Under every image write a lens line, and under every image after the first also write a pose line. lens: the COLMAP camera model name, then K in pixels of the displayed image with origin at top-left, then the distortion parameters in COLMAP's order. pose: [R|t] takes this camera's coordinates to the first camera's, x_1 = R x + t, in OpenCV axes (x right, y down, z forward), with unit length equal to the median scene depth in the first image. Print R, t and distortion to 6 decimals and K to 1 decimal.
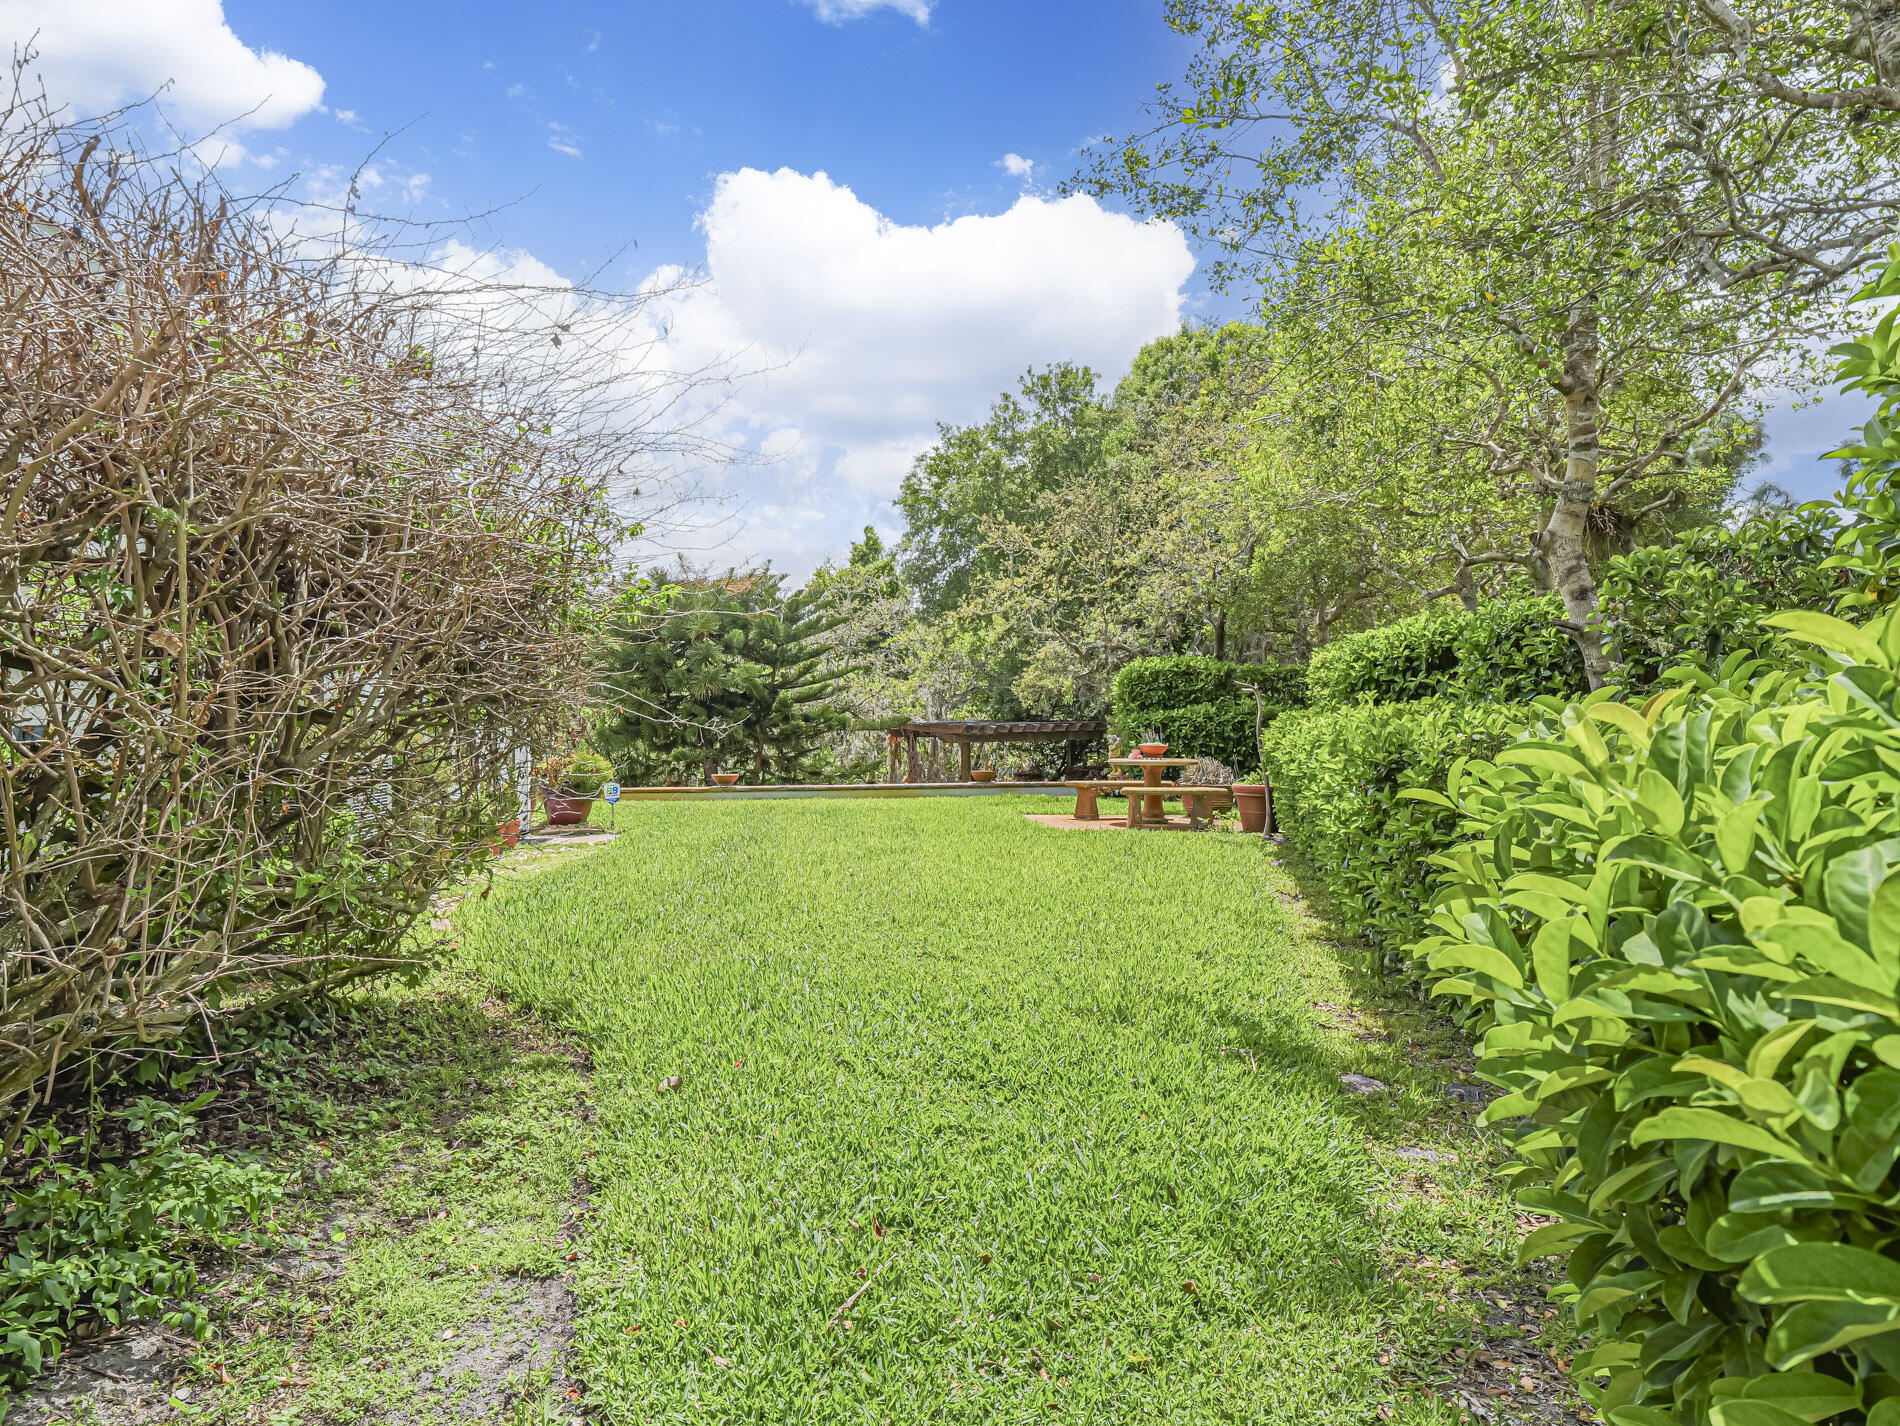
lens RADIAL K [[1220.7, 0, 951.7], [0, 1220.7, 714.4], [0, 0, 1]] dist [0.002046, 0.000037]
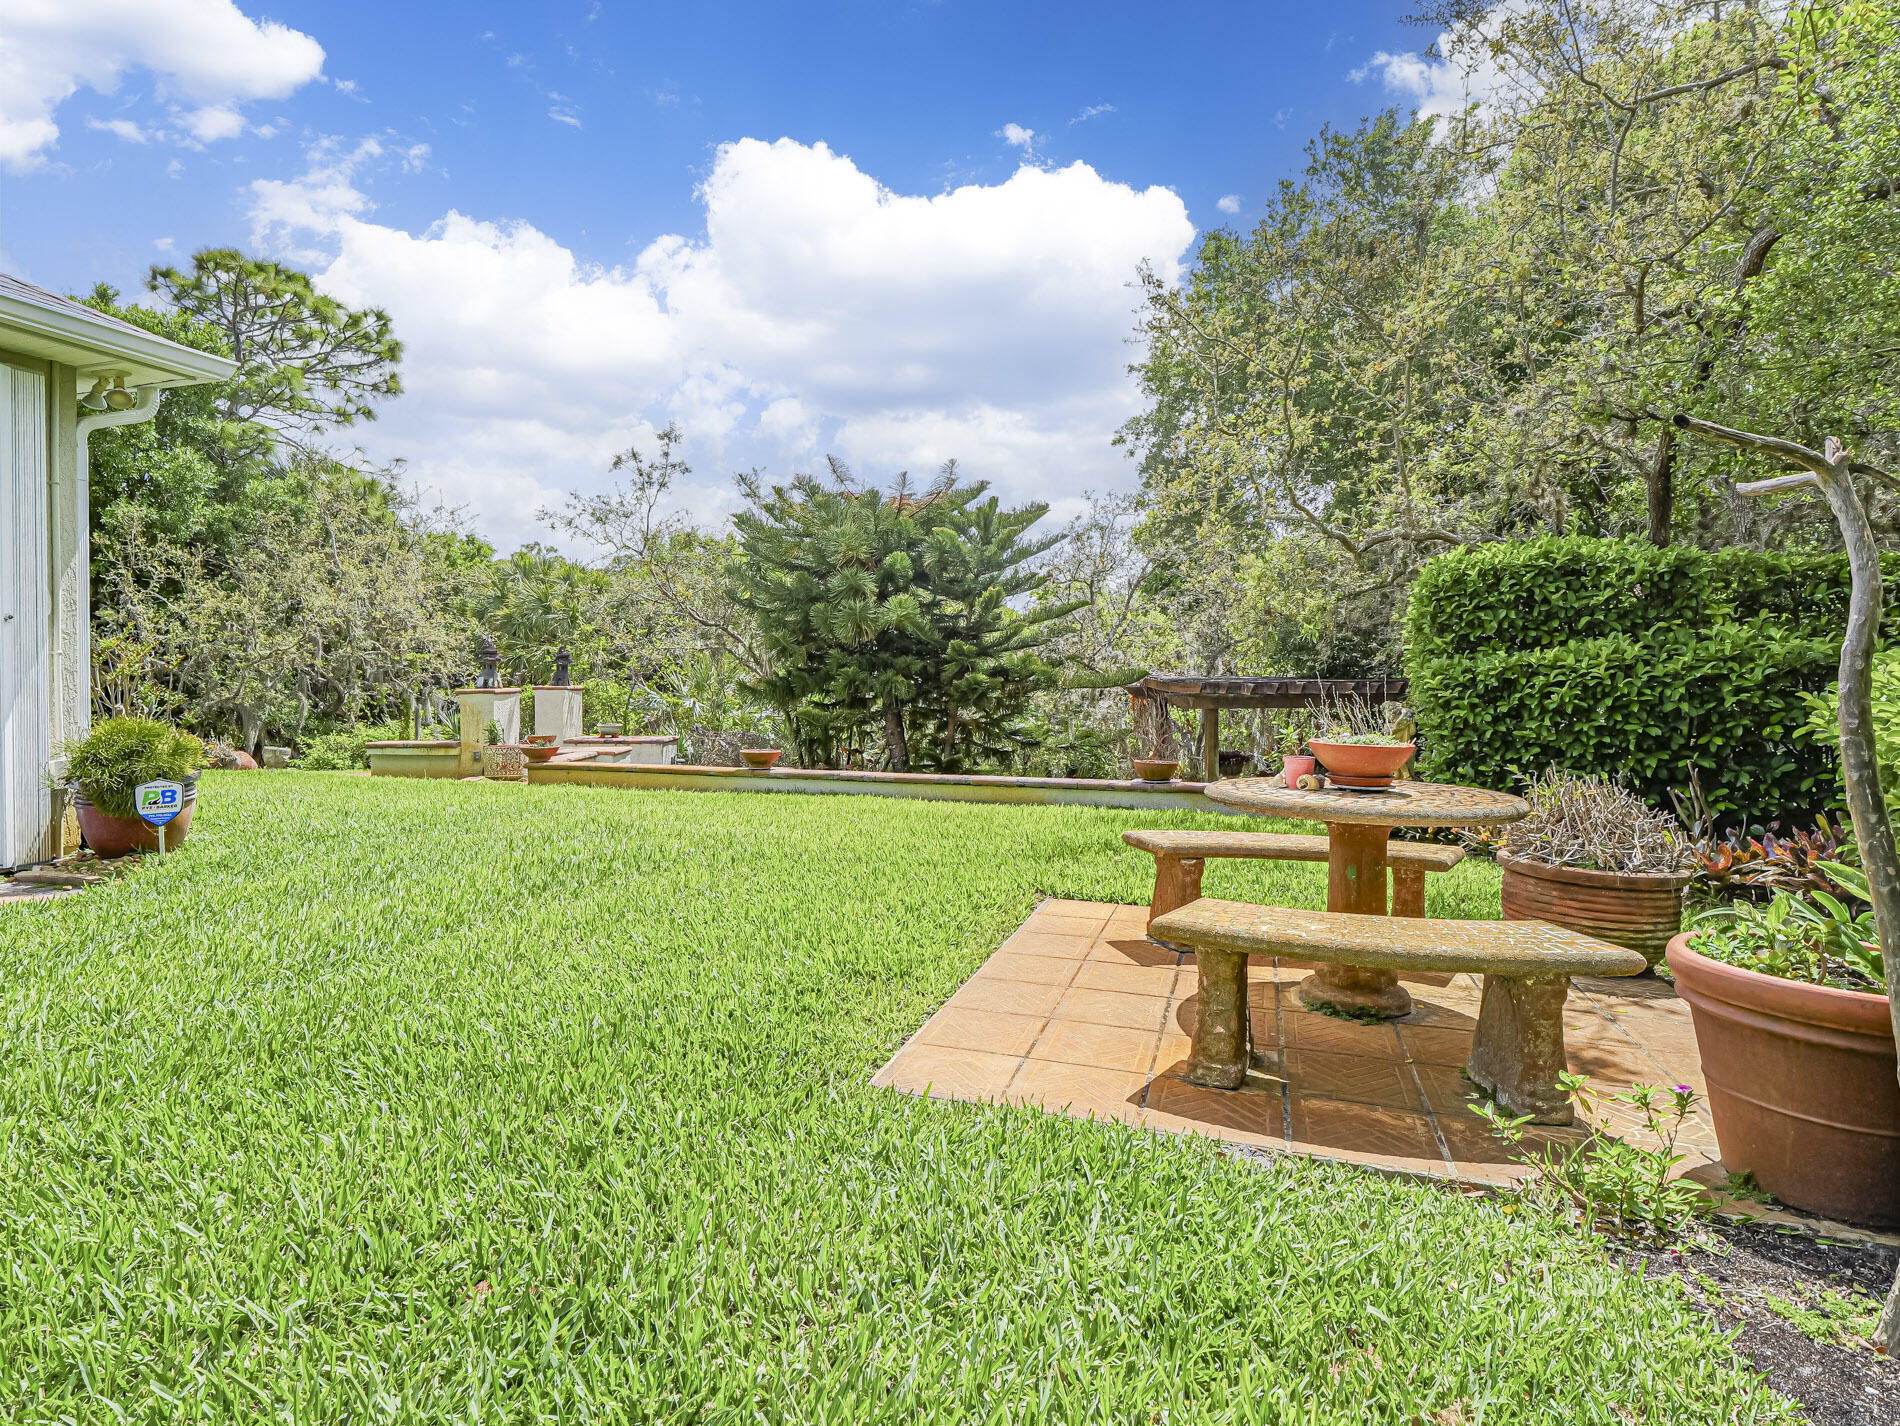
lens RADIAL K [[983.1, 0, 951.8], [0, 983.1, 700.5], [0, 0, 1]] dist [-0.024413, -0.000170]
pose [[0.911591, 0.020178, -0.410602, 0.122341], [-0.010374, 0.999606, 0.026091, 0.007043], [0.410967, -0.019525, 0.911441, 0.531341]]
